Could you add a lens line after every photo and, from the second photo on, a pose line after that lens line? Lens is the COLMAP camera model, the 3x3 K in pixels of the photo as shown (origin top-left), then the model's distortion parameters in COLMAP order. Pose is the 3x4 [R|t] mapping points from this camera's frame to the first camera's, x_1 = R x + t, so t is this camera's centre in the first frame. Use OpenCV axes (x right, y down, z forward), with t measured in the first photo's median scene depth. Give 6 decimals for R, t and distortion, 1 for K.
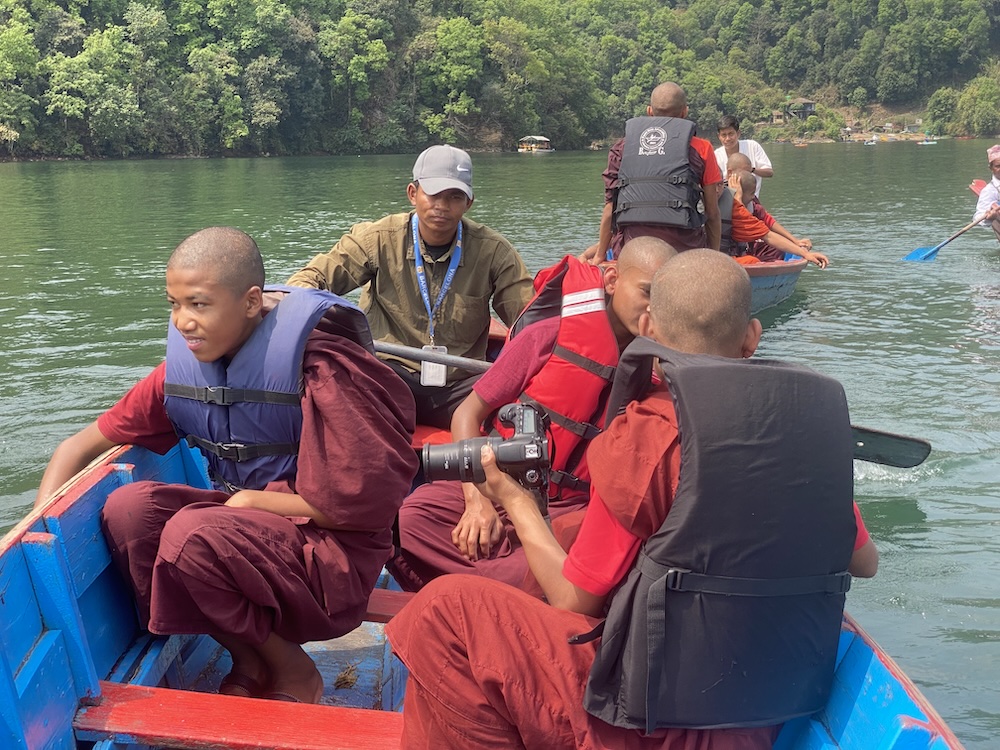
lens RADIAL K [[1498.0, 0, 500.0], [0, 1498.0, 375.0], [0, 0, 1]] dist [0.009156, 0.033542]
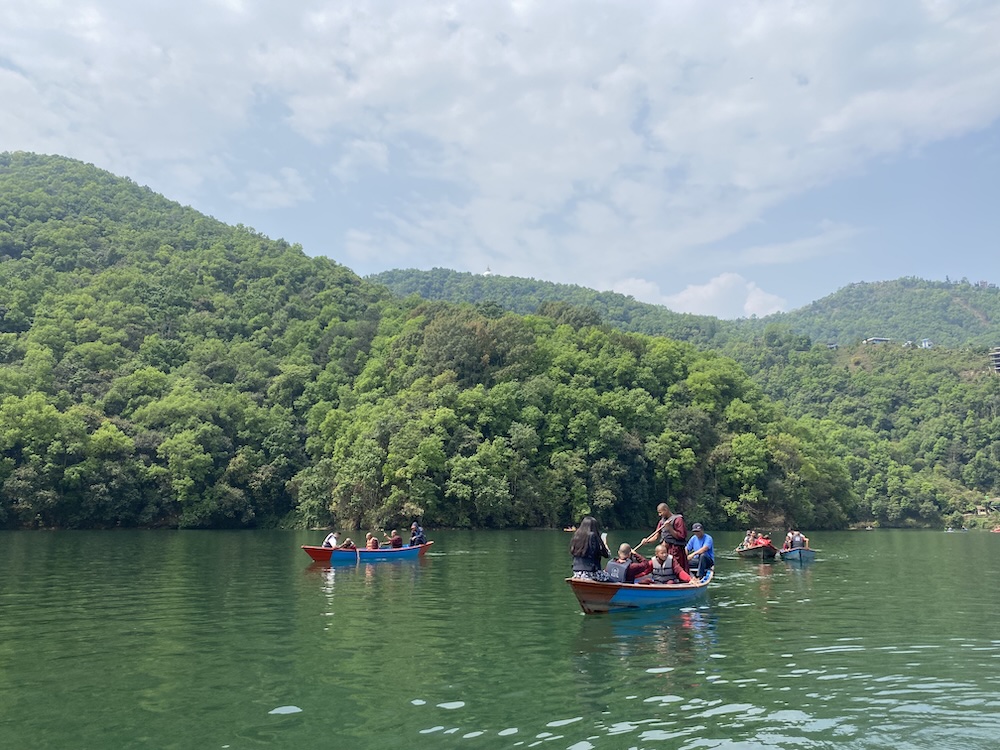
lens RADIAL K [[734.1, 0, 500.0], [0, 734.1, 375.0], [0, 0, 1]] dist [0.027853, -0.007417]
pose [[0.939675, -0.046502, -0.338893, -0.009537], [-0.071646, 0.941986, -0.327917, -0.048574], [0.334481, 0.332416, 0.881829, 0.307125]]
